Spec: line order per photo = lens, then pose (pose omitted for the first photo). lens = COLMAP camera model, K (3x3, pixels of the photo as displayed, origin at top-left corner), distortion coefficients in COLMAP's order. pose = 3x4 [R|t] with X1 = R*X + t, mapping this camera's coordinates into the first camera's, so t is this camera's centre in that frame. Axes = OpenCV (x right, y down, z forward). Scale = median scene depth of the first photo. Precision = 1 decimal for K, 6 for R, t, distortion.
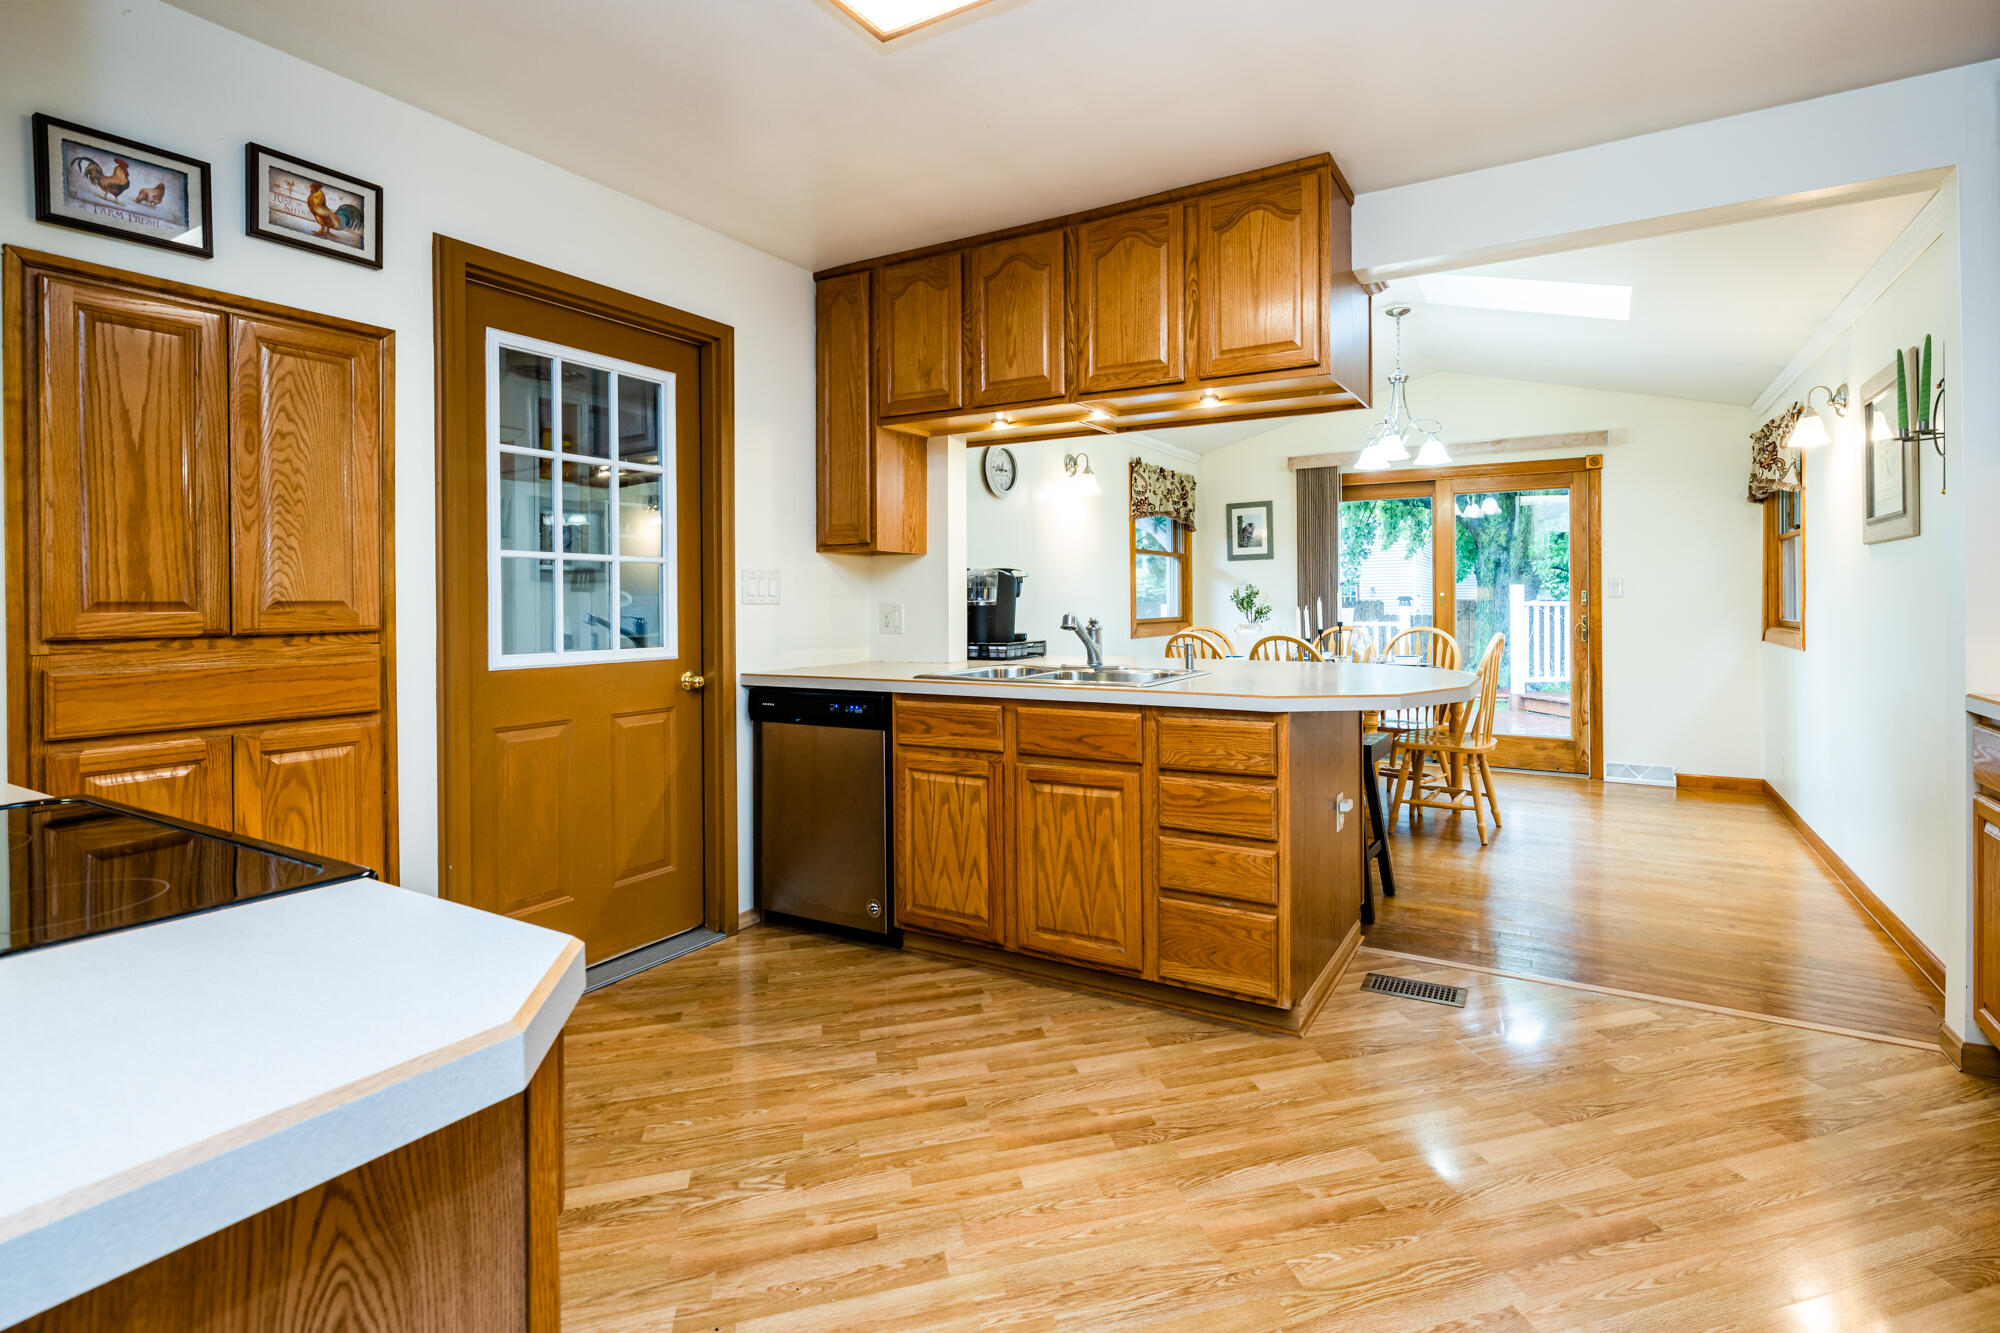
lens RADIAL K [[914.5, 0, 1098.4], [0, 914.5, 599.2], [0, 0, 1]] dist [-0.000469, -0.000055]
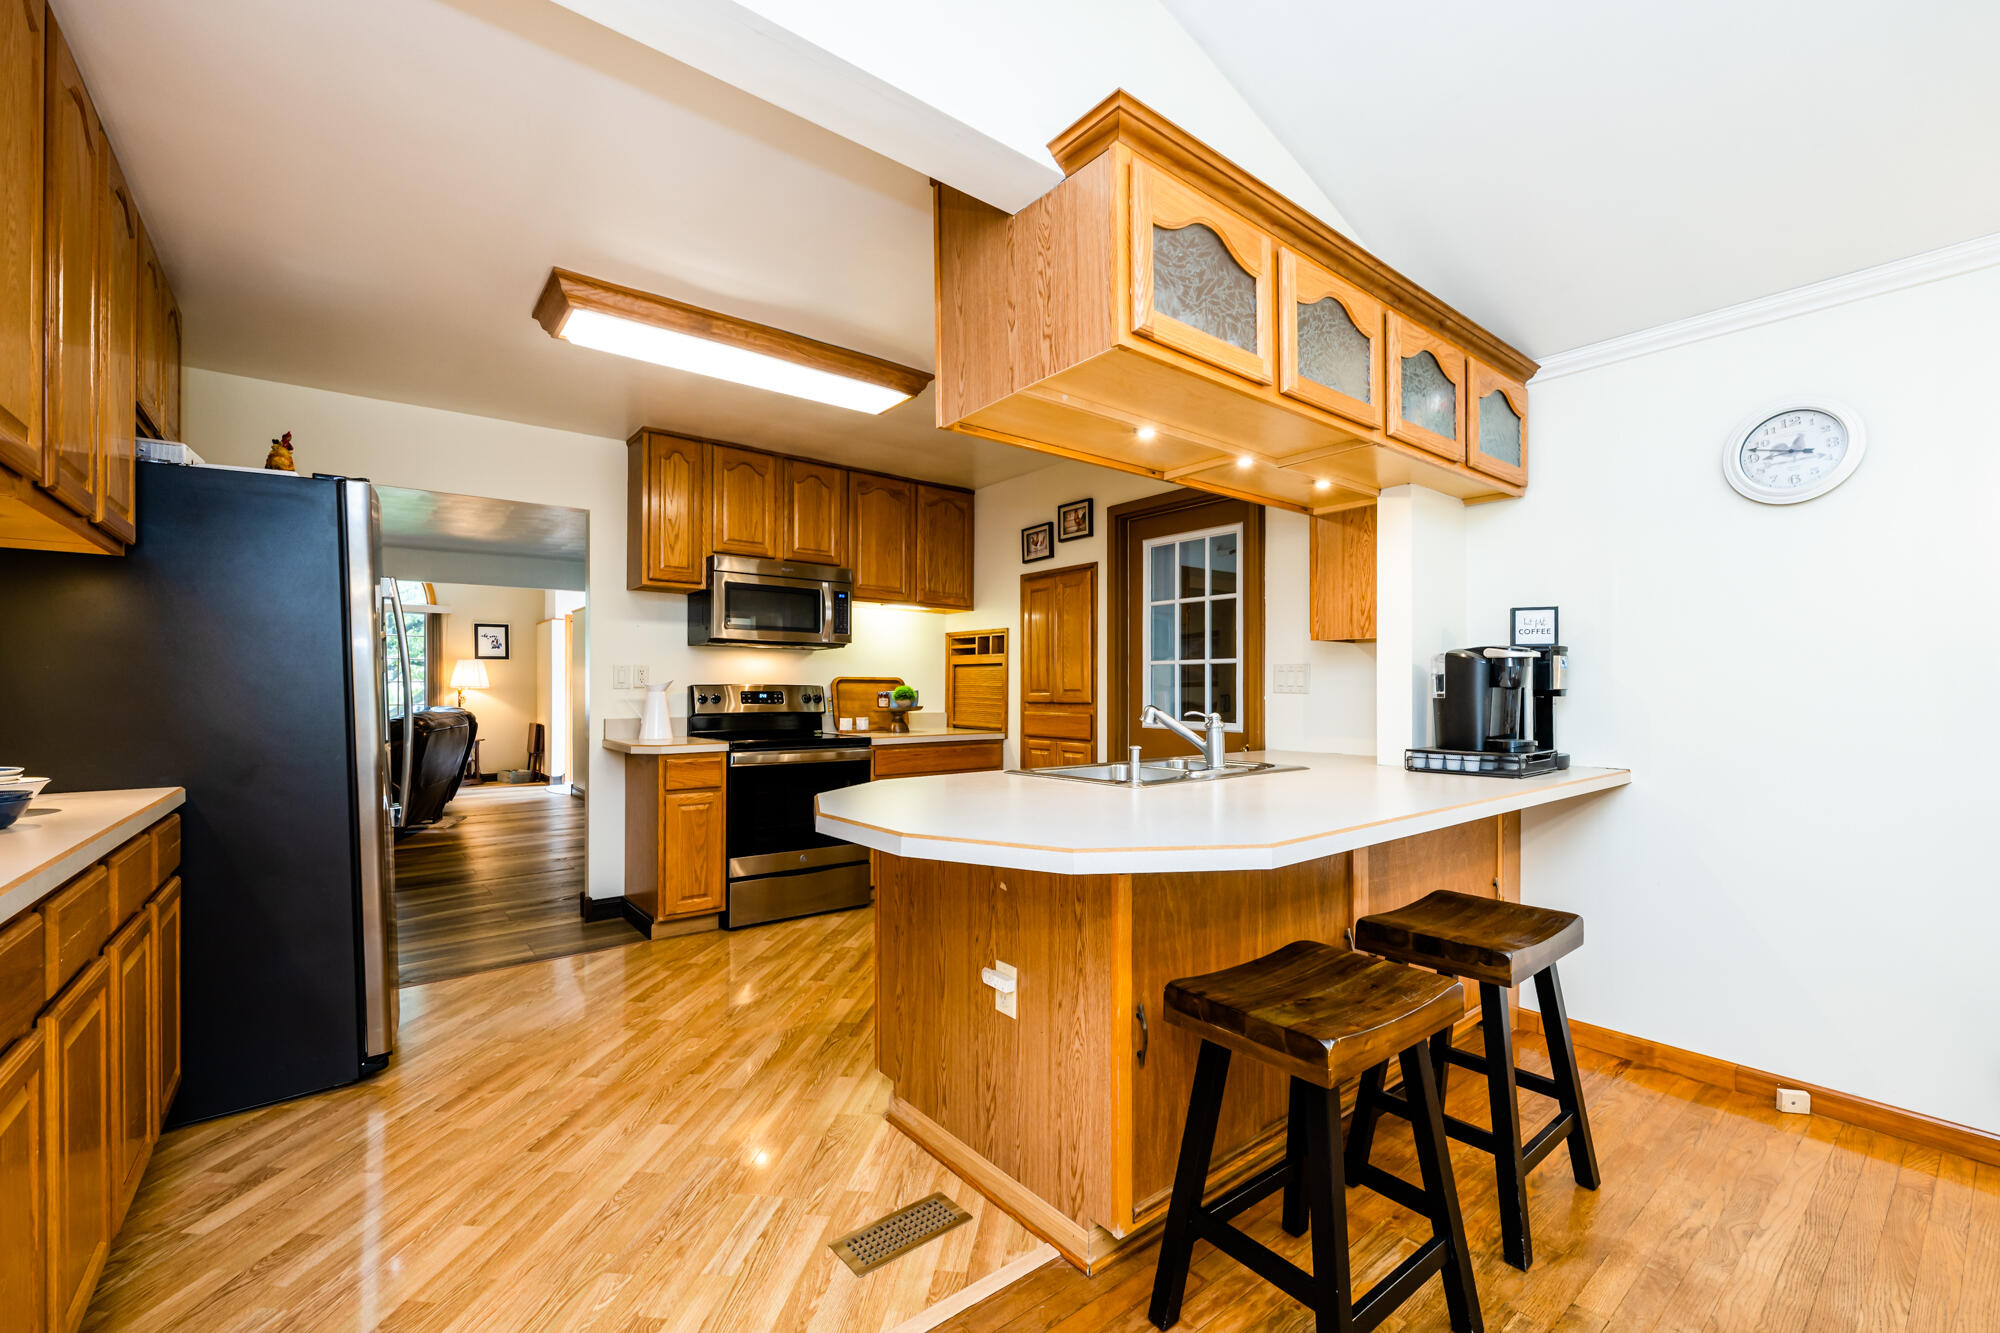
lens RADIAL K [[810.6, 0, 1000.0], [0, 810.6, 666.5], [0, 0, 1]] dist [-0.000086, 0.000000]
pose [[-0.391597, -0.018426, -0.919952, 0.898856], [0.004027, 0.999756, -0.021738, -0.007367], [0.920128, -0.012218, -0.391427, 1.305645]]
